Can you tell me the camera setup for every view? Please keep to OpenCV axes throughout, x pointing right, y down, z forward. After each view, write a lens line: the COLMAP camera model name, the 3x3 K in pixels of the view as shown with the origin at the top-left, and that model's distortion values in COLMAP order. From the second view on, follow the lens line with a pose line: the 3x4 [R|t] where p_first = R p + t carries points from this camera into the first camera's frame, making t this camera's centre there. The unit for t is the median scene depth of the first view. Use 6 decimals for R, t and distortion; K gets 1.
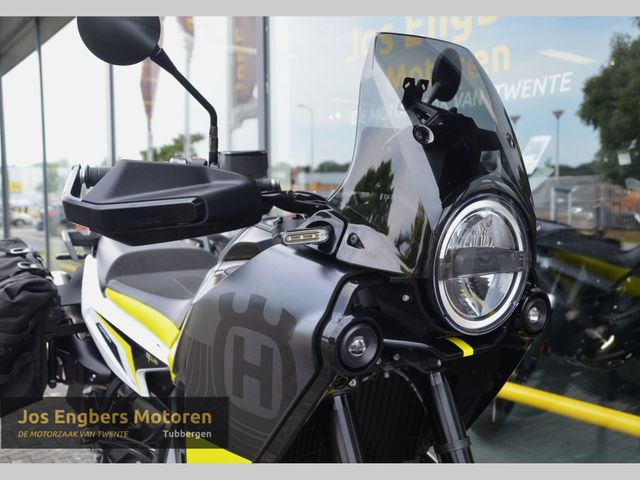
lens RADIAL K [[665.0, 0, 350.9], [0, 665.0, 240.0], [0, 0, 1]] dist [-0.052124, 0.005707]
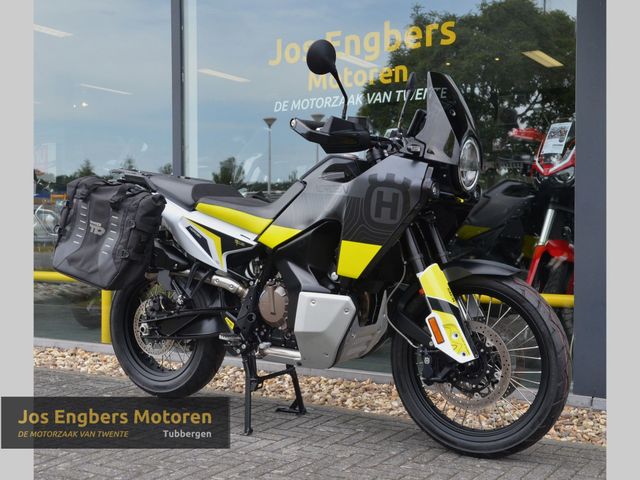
lens RADIAL K [[843.1, 0, 367.6], [0, 843.1, 241.8], [0, 0, 1]] dist [0.014487, 0.306684]
pose [[0.922717, -0.000762, 0.385477, -0.830278], [0.015556, 0.999257, -0.035261, 0.259871], [-0.385164, 0.038532, 0.922043, -1.078820]]
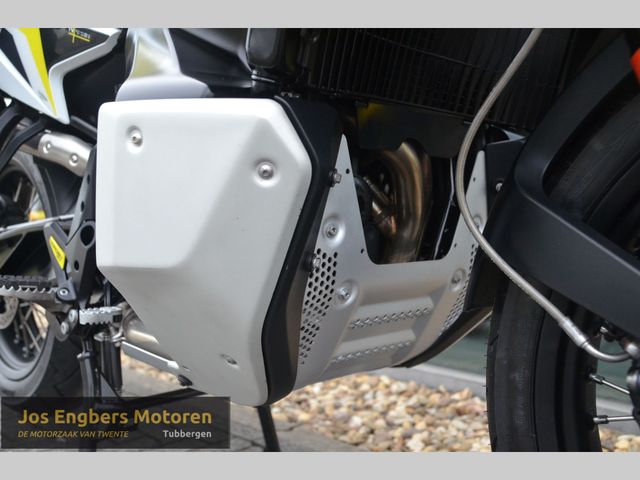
lens RADIAL K [[674.2, 0, 333.2], [0, 674.2, 245.2], [0, 0, 1]] dist [-0.093751, 0.251933]
pose [[0.990261, 0.008207, 0.138981, -0.156439], [-0.005877, 0.999835, -0.017168, 0.387926], [-0.139099, 0.016184, 0.990146, 0.368467]]
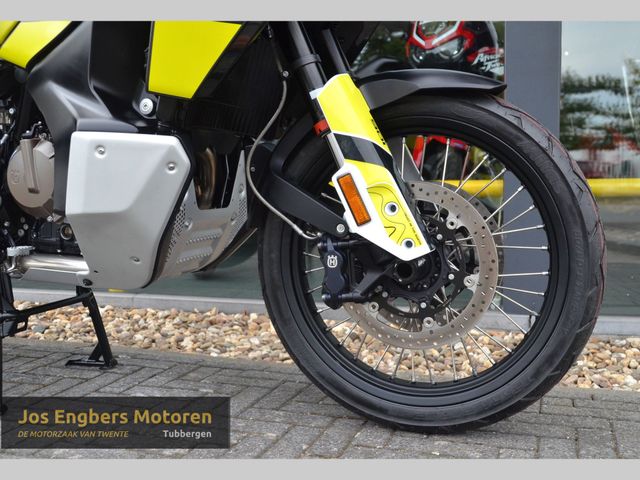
lens RADIAL K [[682.6, 0, 332.6], [0, 682.6, 244.5], [0, 0, 1]] dist [-0.041264, 0.212982]
pose [[0.835378, -0.052322, 0.547181, -0.413015], [0.041010, 0.998618, 0.032879, 0.415537], [-0.548145, -0.005026, 0.836369, -0.040796]]
